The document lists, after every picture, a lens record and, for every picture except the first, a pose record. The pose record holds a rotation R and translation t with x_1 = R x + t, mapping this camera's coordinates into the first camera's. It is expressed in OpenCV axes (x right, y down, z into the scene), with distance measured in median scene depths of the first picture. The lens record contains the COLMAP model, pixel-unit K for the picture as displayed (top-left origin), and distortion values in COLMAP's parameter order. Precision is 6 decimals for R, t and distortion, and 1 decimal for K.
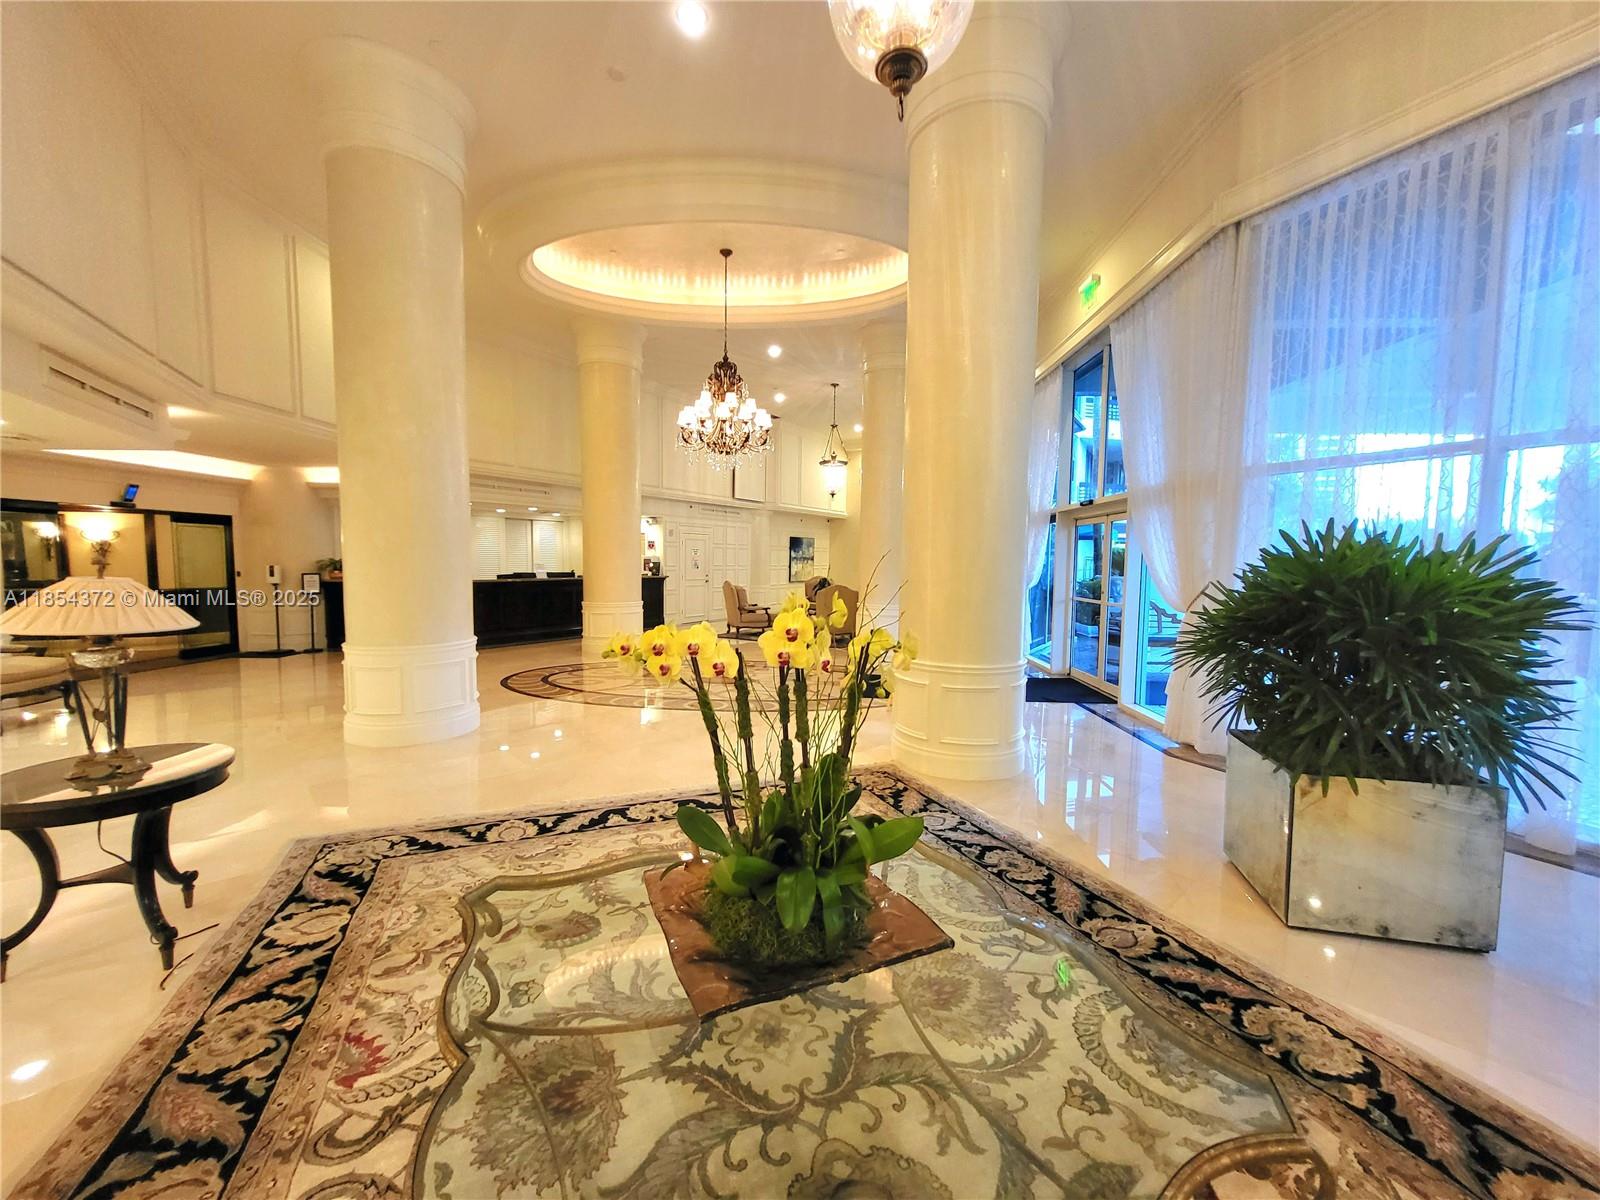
lens RADIAL K [[629.3, 0, 799.0], [0, 629.3, 601.4], [0, 0, 1]] dist [0.000573, -0.000066]
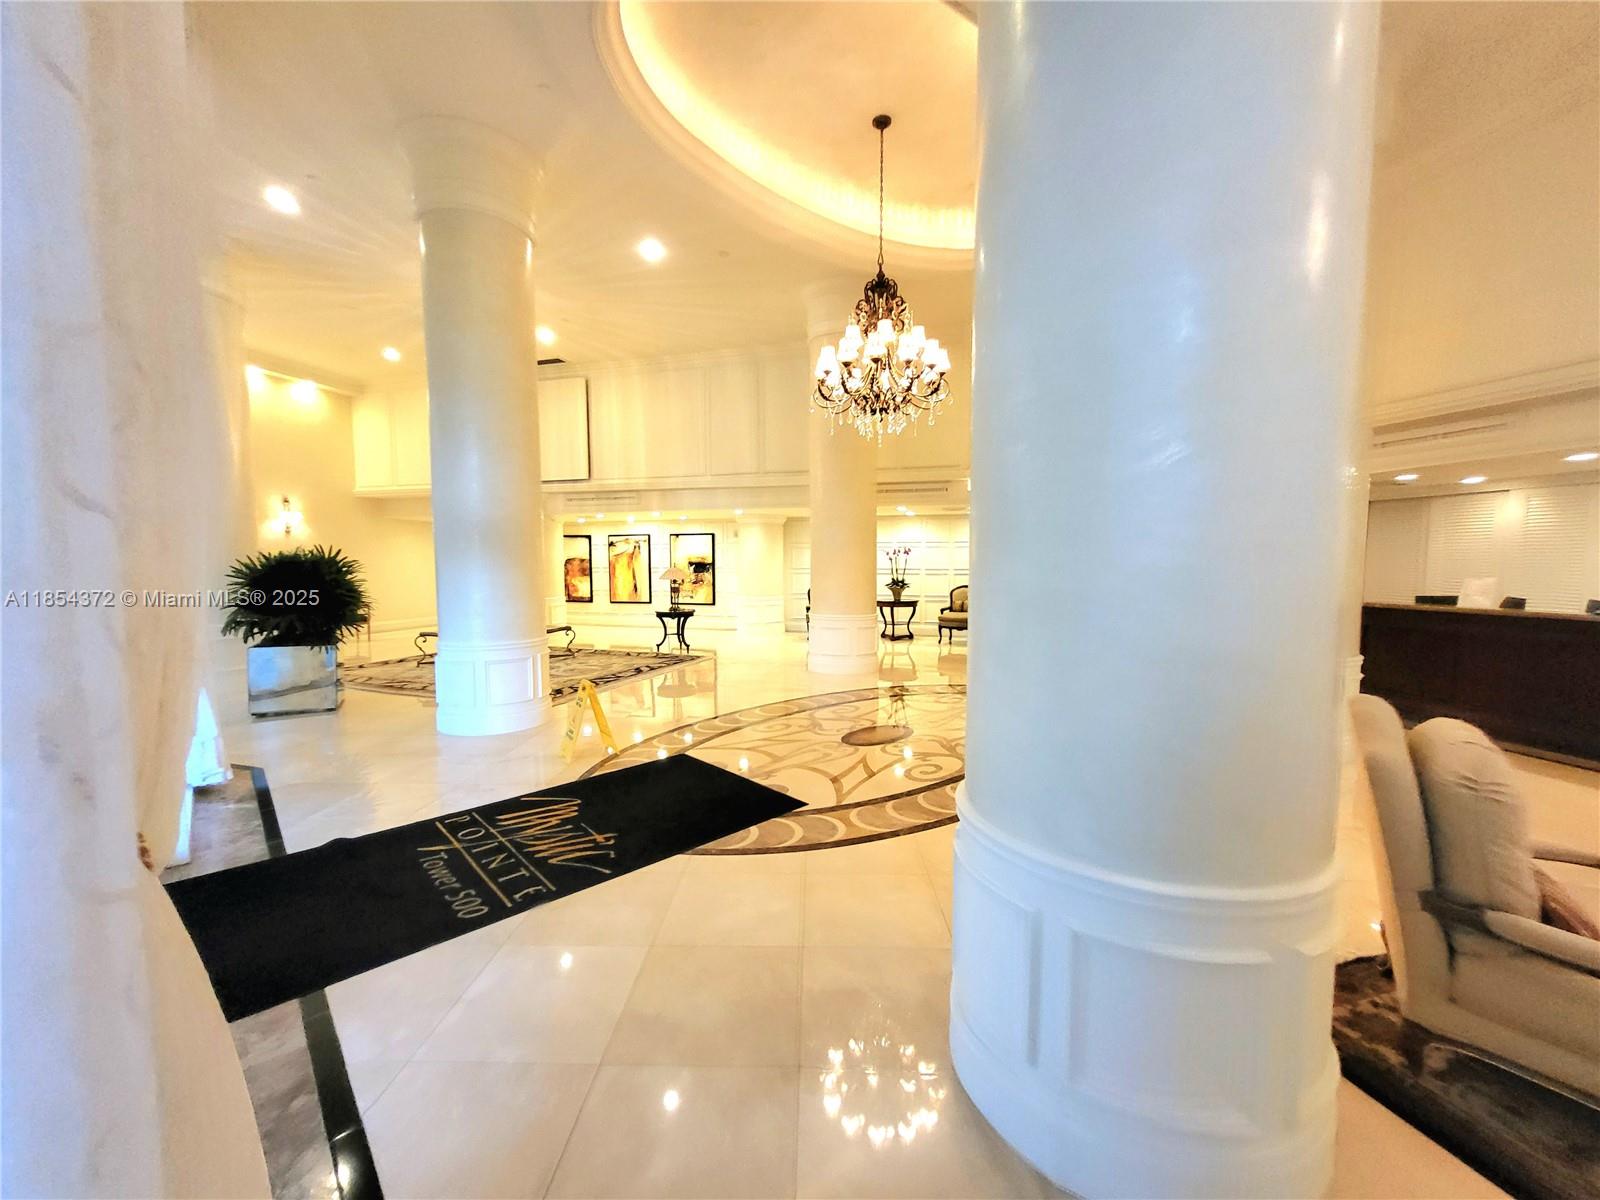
lens RADIAL K [[623.1, 0, 799.8], [0, 623.1, 602.2], [0, 0, 1]] dist [0.001608, 0.000249]
pose [[-0.703291, 0.037319, -0.709921, 0.962258], [-0.053500, 0.993011, 0.105200, -0.204641], [0.708886, 0.111967, -0.696379, 3.146921]]
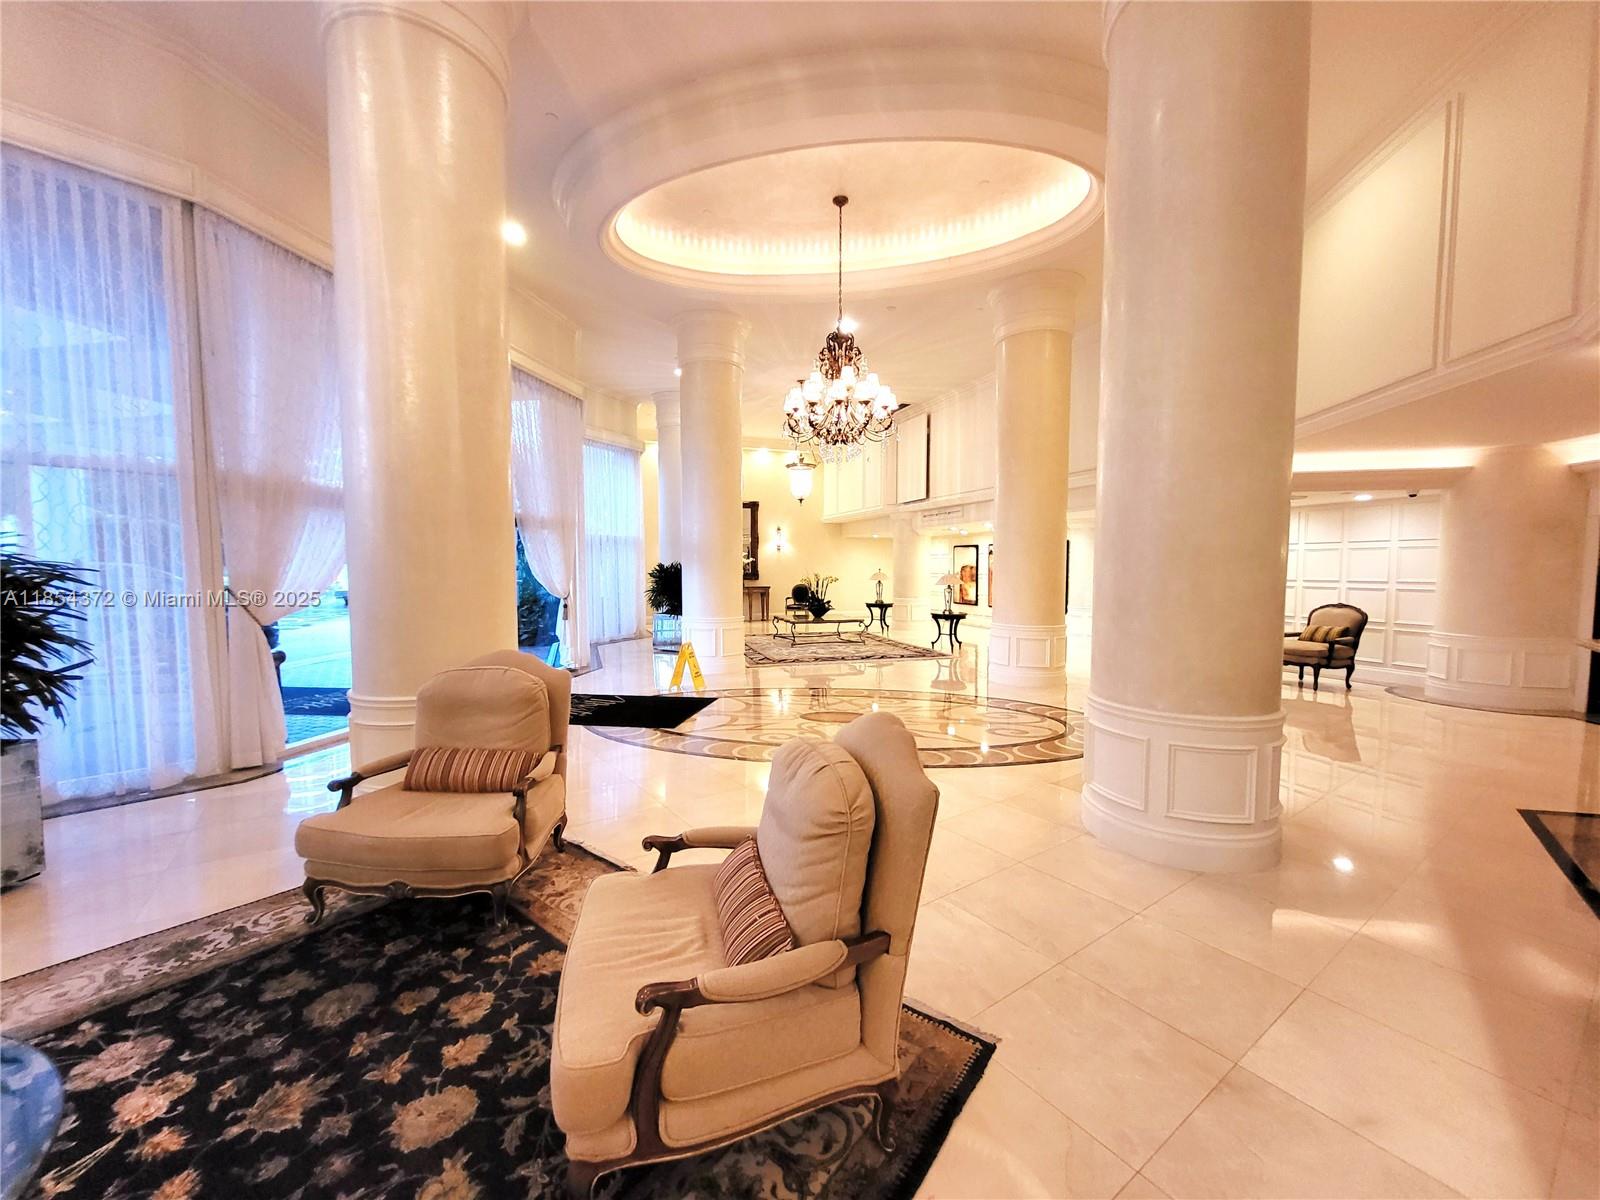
lens RADIAL K [[629.3, 0, 799.0], [0, 629.3, 601.4], [0, 0, 1]] dist [0.000573, -0.000066]
pose [[-0.990159, -0.018781, 0.138683, -0.400176], [-0.001982, 0.992737, 0.120286, -0.279481], [-0.139935, 0.118827, -0.983005, 4.017241]]
